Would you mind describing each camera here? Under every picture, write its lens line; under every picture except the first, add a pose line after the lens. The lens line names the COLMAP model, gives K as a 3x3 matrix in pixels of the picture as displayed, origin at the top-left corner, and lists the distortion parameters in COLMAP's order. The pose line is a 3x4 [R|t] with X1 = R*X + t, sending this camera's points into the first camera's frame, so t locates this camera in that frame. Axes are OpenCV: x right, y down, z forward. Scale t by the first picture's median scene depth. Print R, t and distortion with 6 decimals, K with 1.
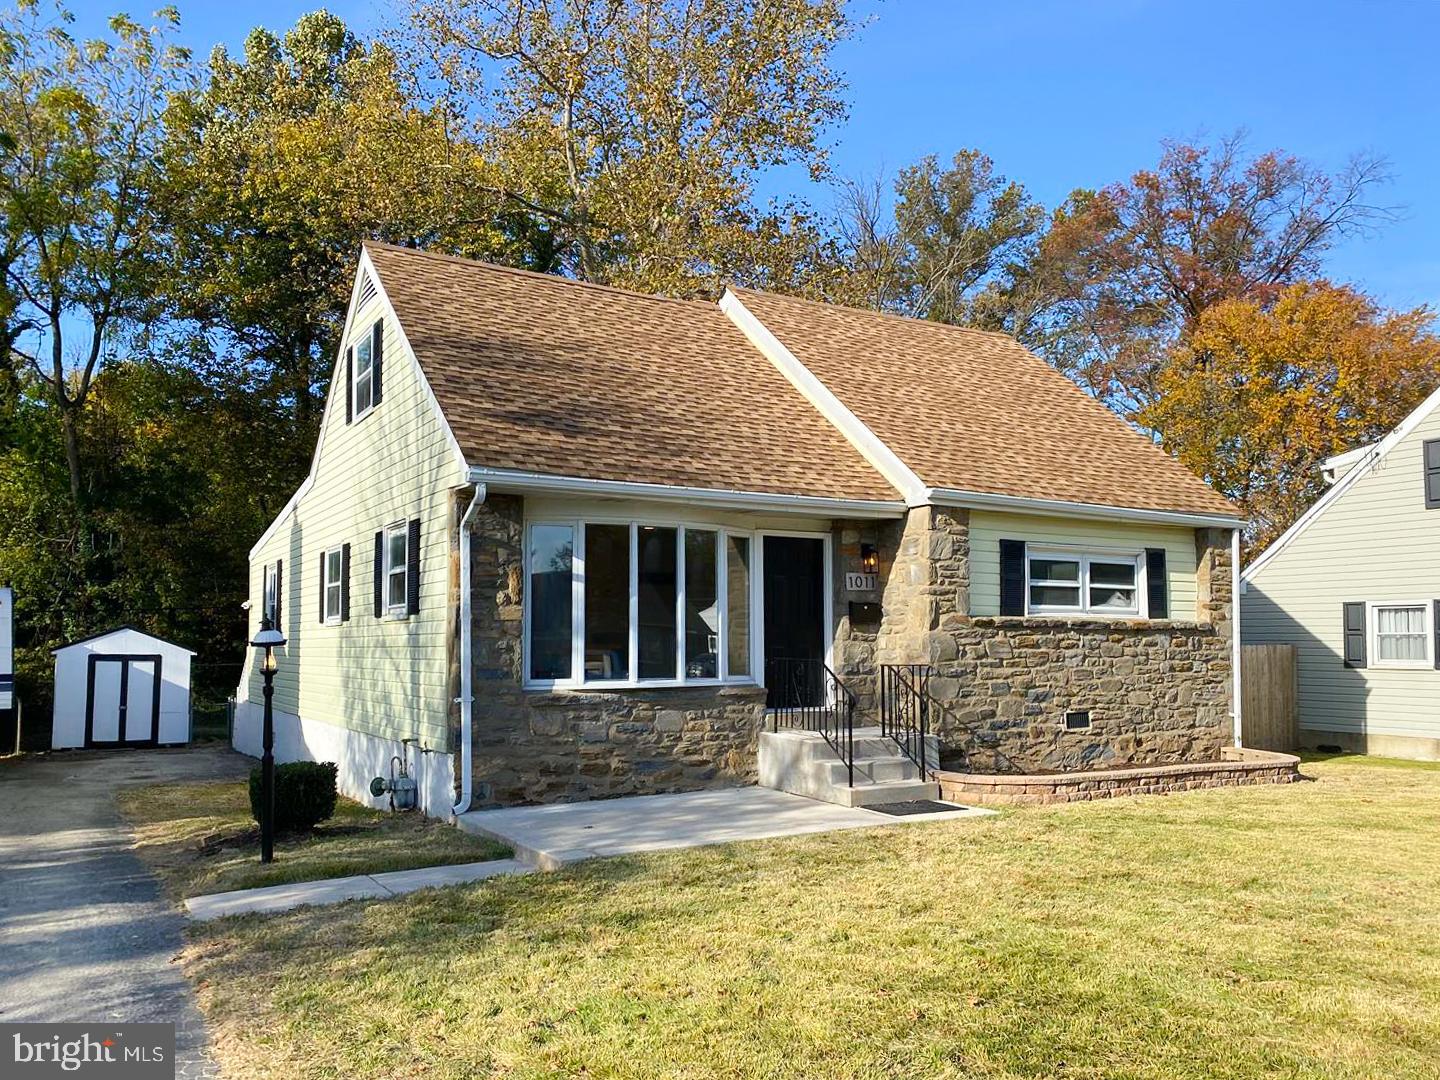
lens RADIAL K [[1106.5, 0, 723.2], [0, 1106.5, 542.7], [0, 0, 1]] dist [0.237834, -0.417300]
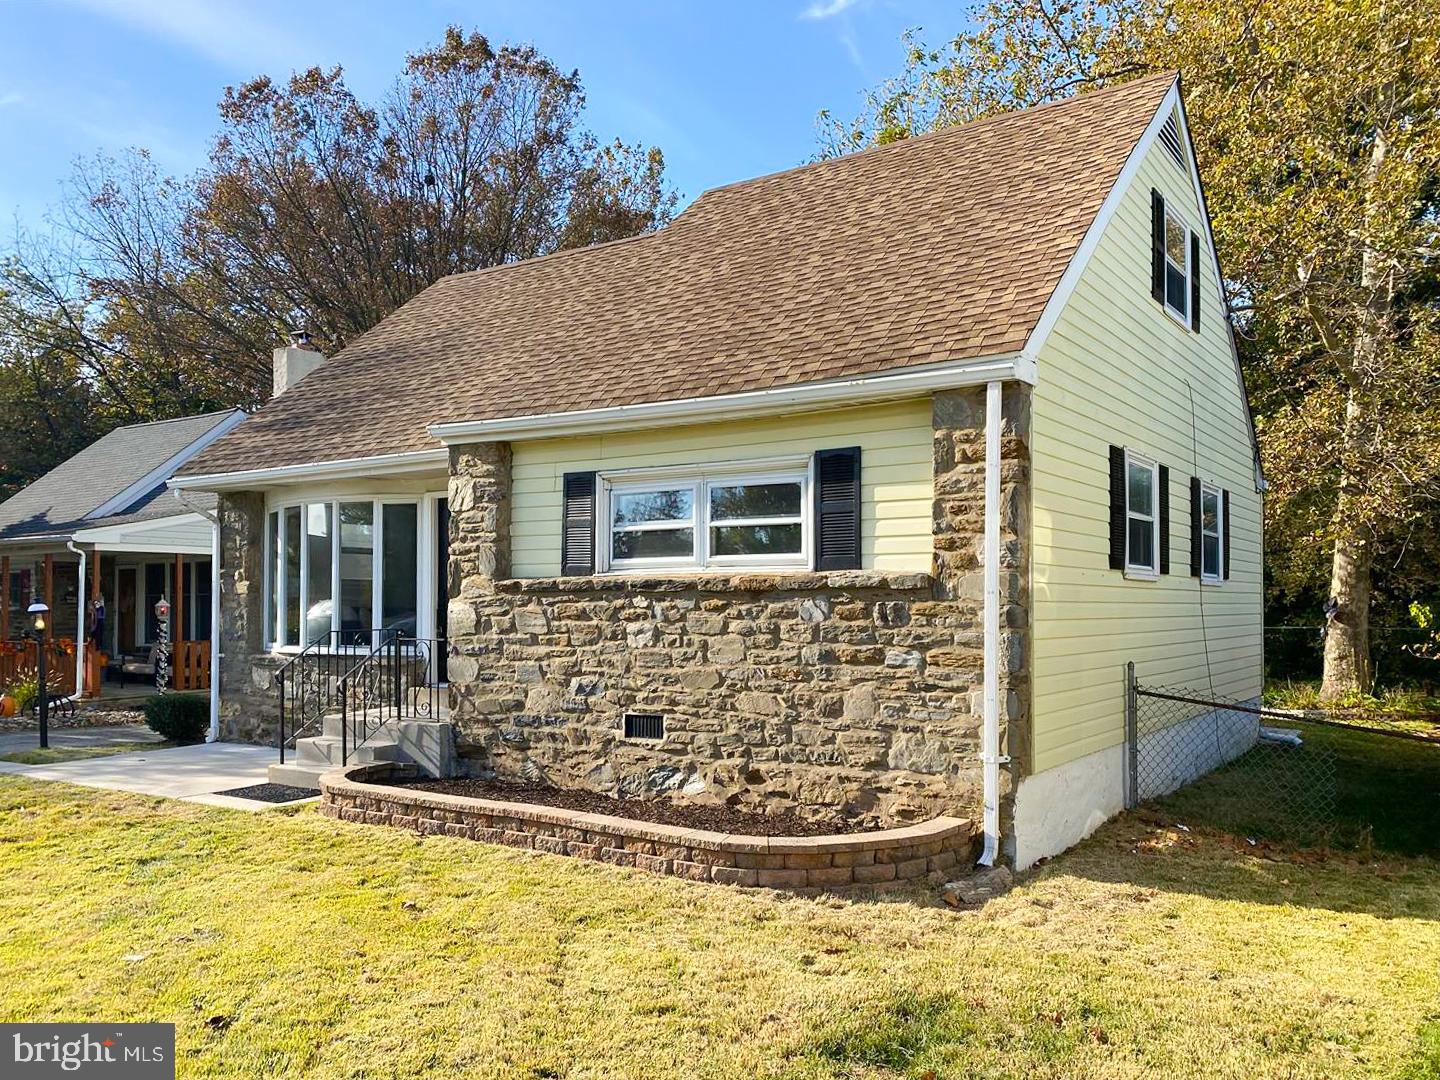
lens RADIAL K [[1106.5, 0, 723.2], [0, 1106.5, 542.7], [0, 0, 1]] dist [0.237834, -0.417300]
pose [[0.411953, -0.049998, -0.909832, 0.947261], [0.079131, 0.996684, -0.018942, 0.064134], [0.907763, -0.064193, 0.414543, 0.778696]]
